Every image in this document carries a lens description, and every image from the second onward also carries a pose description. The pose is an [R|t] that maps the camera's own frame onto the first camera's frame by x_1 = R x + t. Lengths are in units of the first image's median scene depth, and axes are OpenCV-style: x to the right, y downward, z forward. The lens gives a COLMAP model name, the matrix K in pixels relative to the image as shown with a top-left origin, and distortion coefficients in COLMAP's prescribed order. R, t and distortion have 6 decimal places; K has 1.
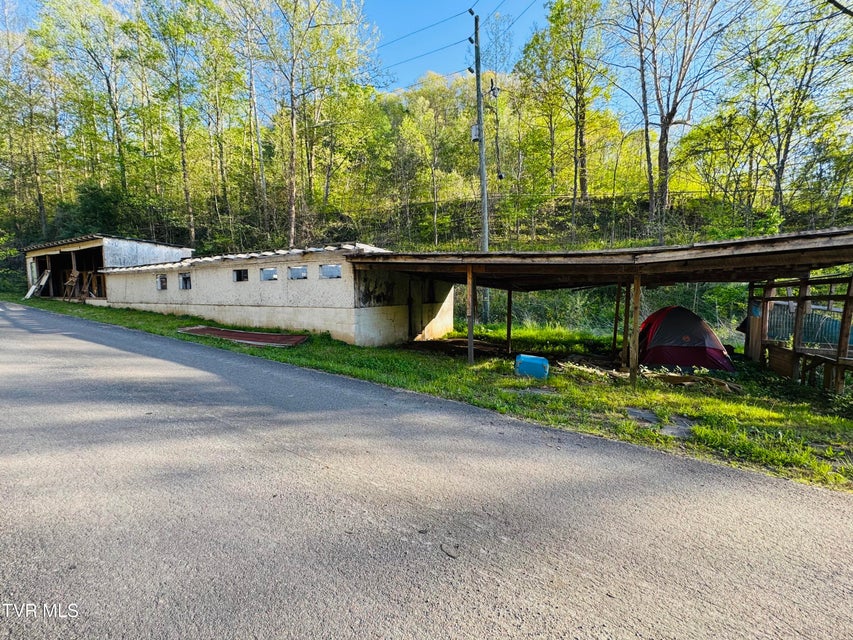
lens RADIAL K [[342.6, 0, 426.5], [0, 342.6, 320.0], [0, 0, 1]] dist [0.001050, -0.000037]
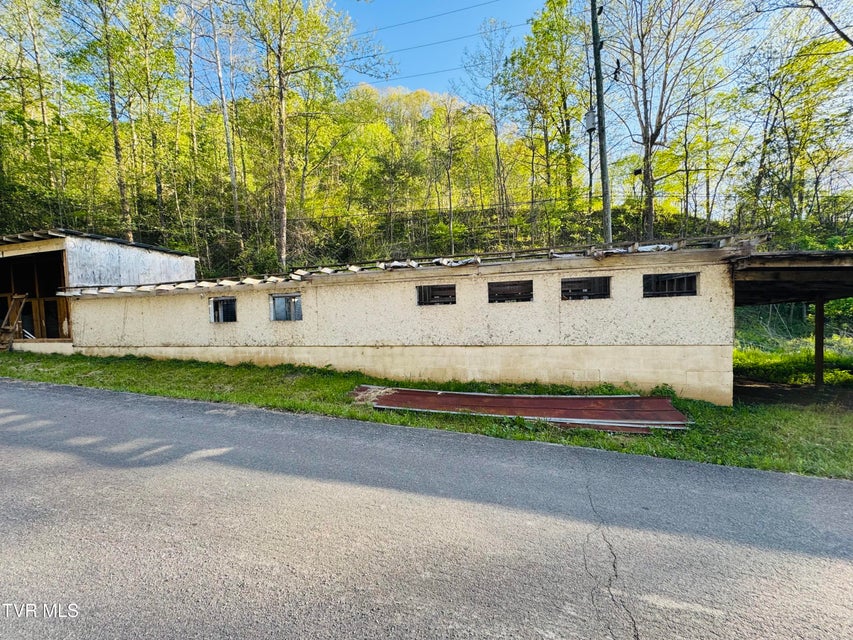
lens RADIAL K [[342.6, 0, 426.5], [0, 342.6, 320.0], [0, 0, 1]] dist [0.001050, -0.000037]
pose [[0.972957, -0.039777, 0.227535, -0.482039], [0.049543, 0.998073, -0.037370, -0.045885], [-0.225610, 0.047632, 0.973053, 0.300820]]
